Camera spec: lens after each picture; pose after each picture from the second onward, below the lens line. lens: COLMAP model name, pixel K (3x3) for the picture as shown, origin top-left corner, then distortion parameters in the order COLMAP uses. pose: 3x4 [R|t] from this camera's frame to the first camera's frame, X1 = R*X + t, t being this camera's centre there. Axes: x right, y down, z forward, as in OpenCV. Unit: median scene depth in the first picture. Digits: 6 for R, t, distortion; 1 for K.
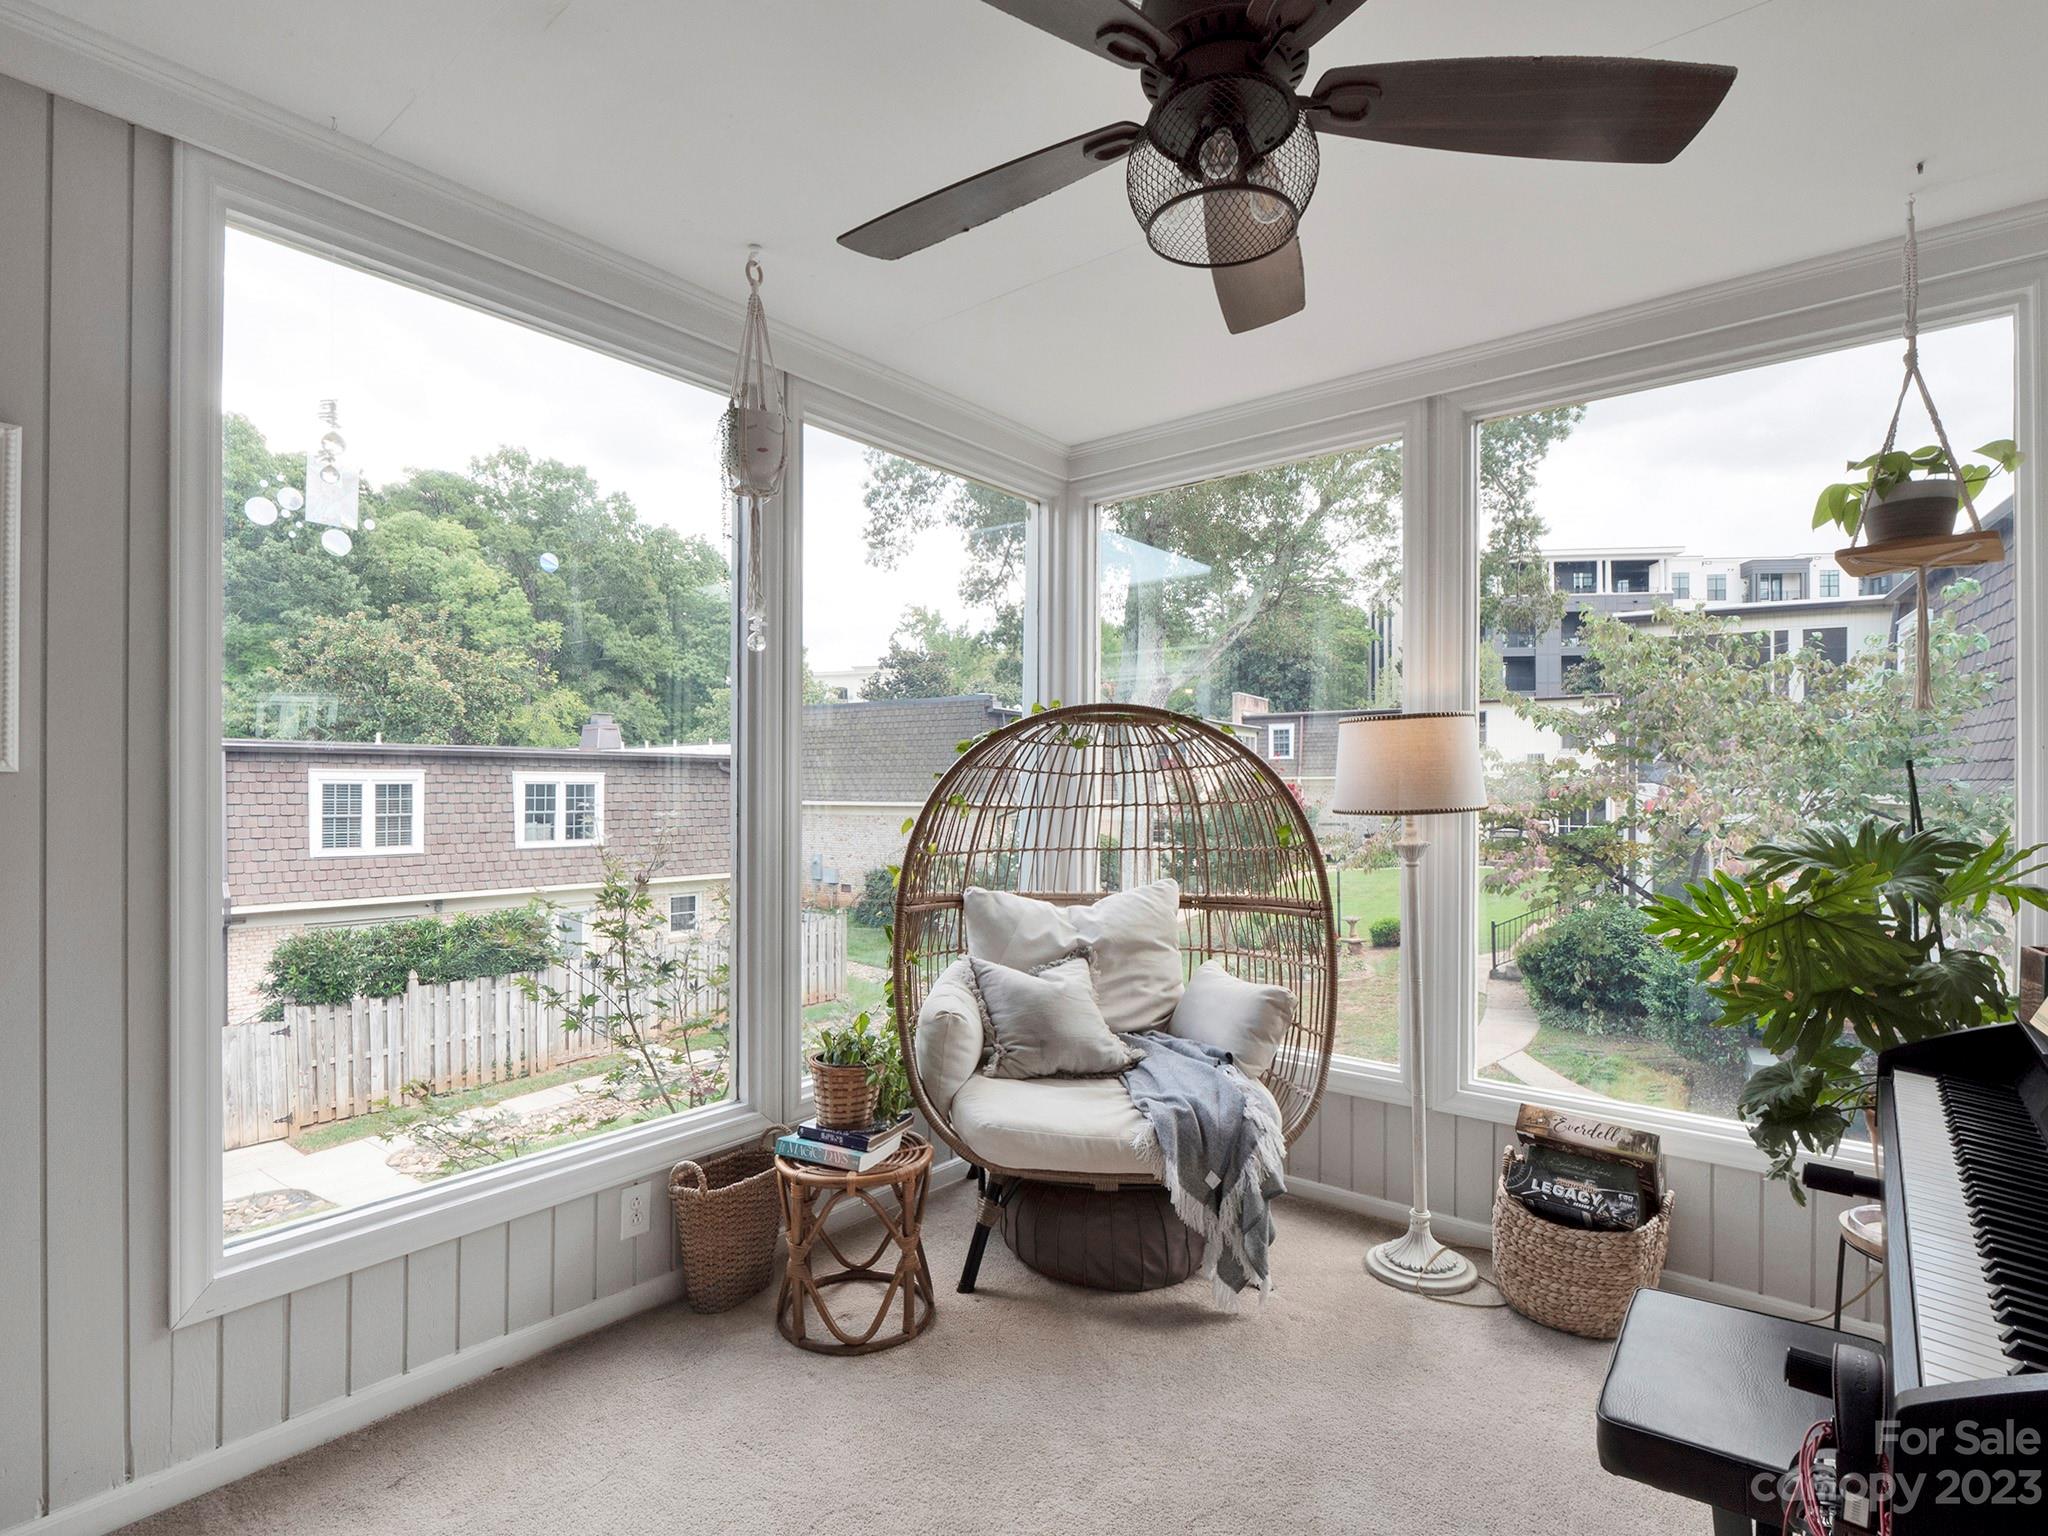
lens RADIAL K [[1017.0, 0, 1024.2], [0, 1017.0, 780.0], [0, 0, 1]] dist [-0.006342, -0.002146]
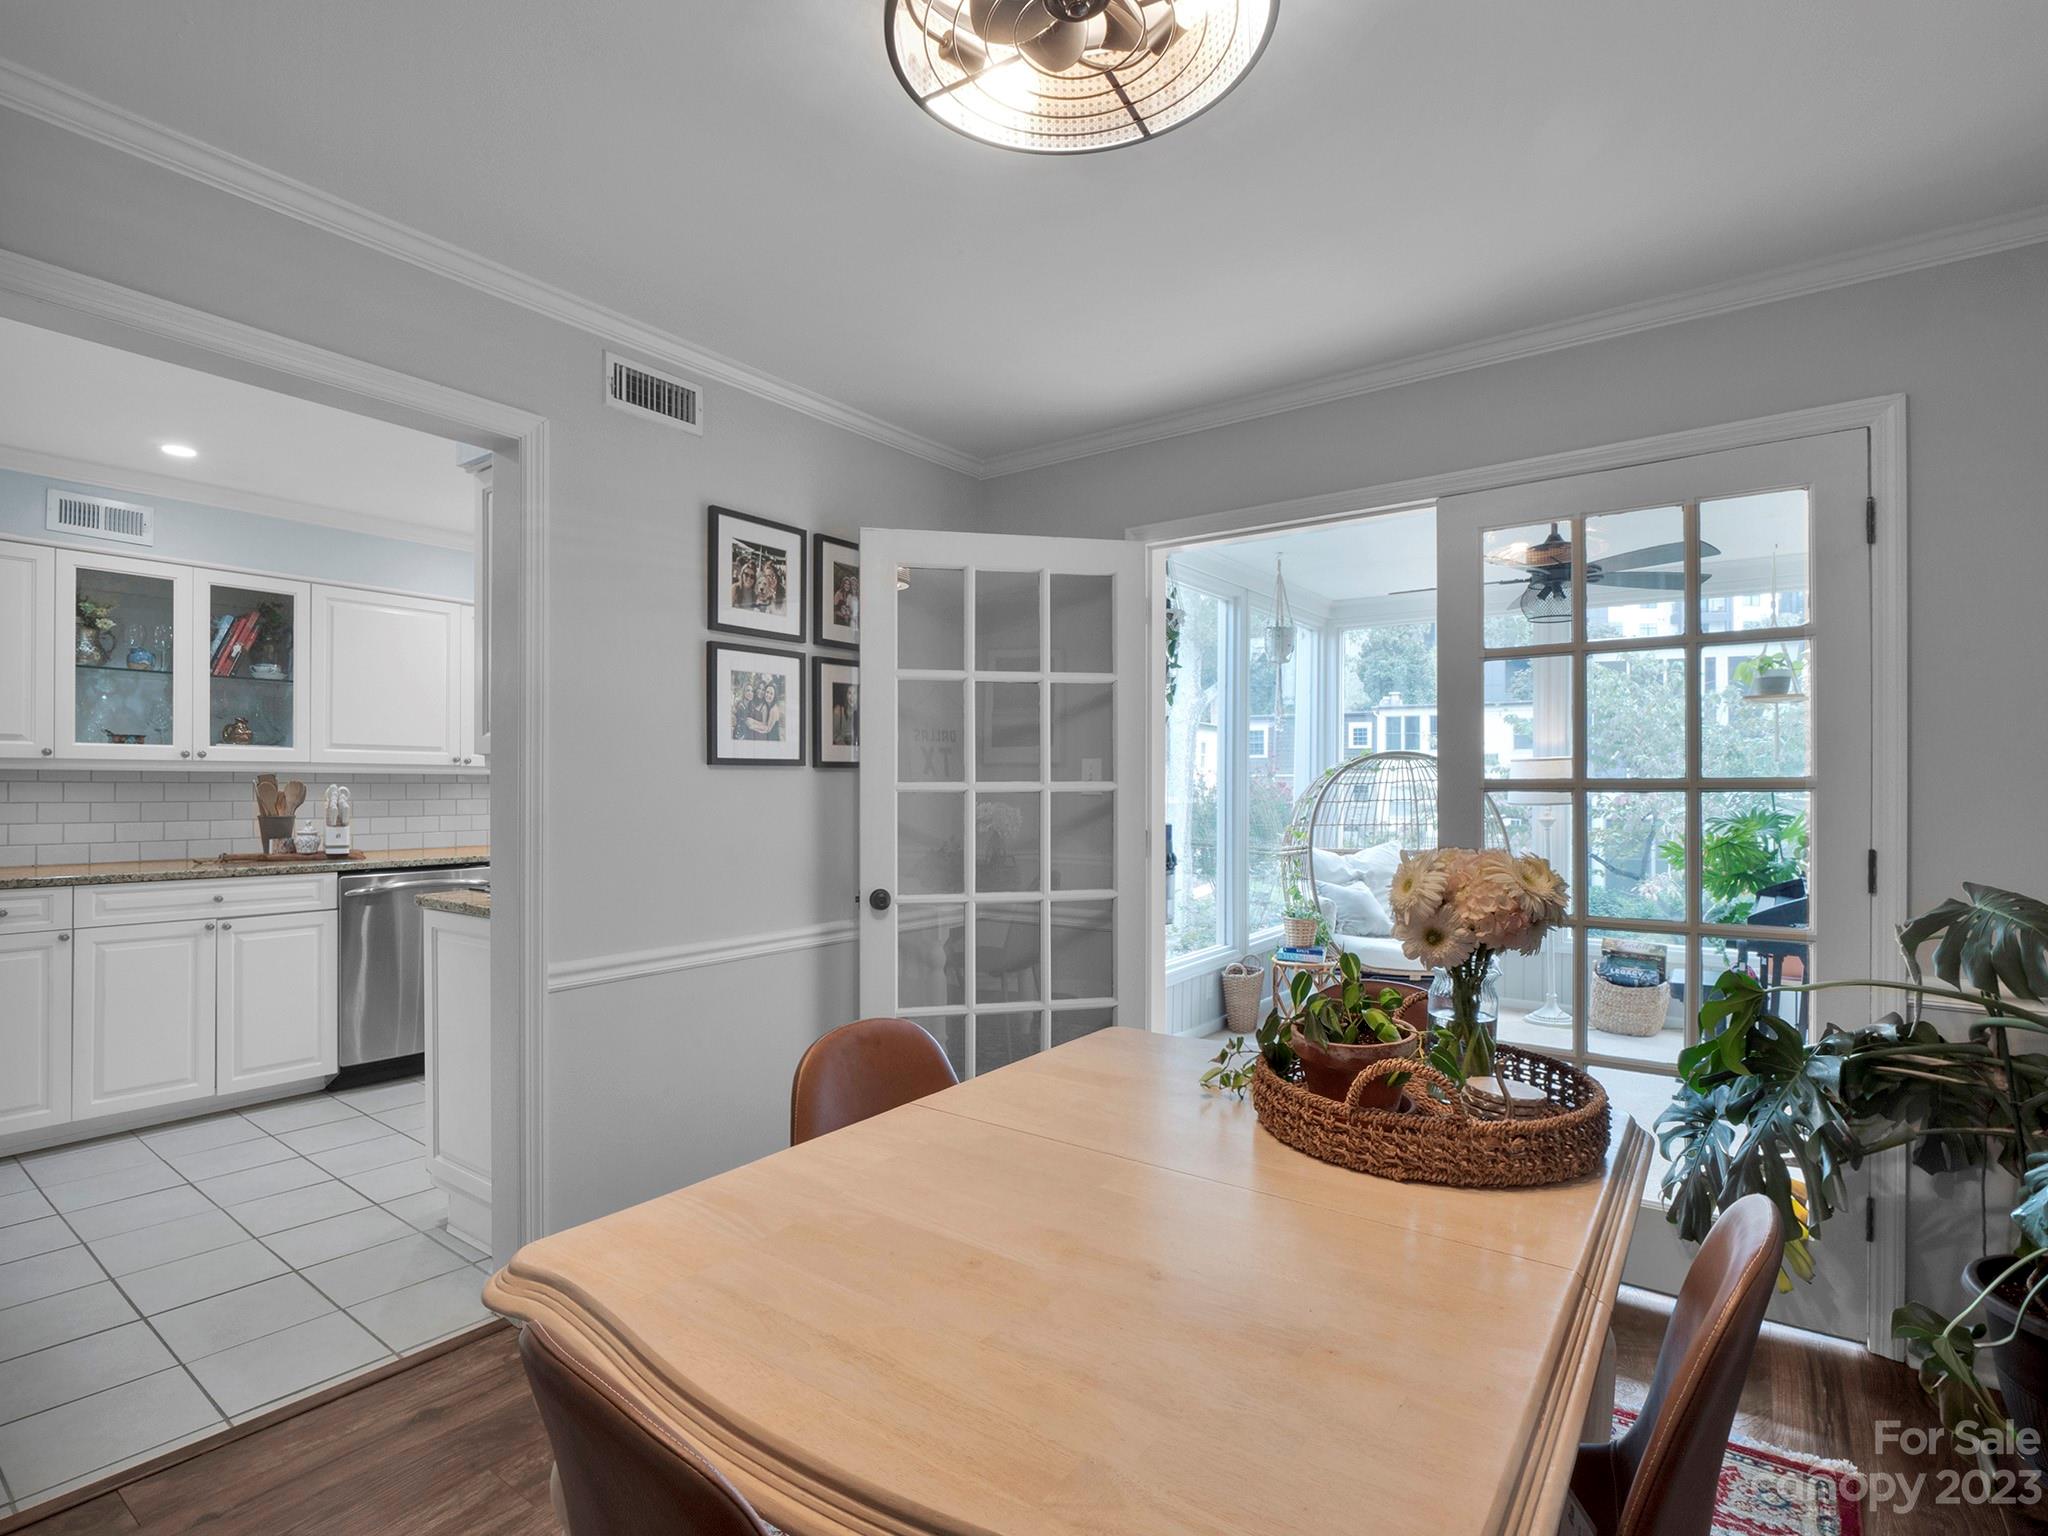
lens RADIAL K [[1017.0, 0, 1024.2], [0, 1017.0, 780.0], [0, 0, 1]] dist [-0.006342, -0.002146]
pose [[0.998729, 0.001880, 0.050371, -0.907867], [-0.002110, 0.999988, 0.004514, -0.027810], [-0.050362, -0.004614, 0.998720, -1.169300]]
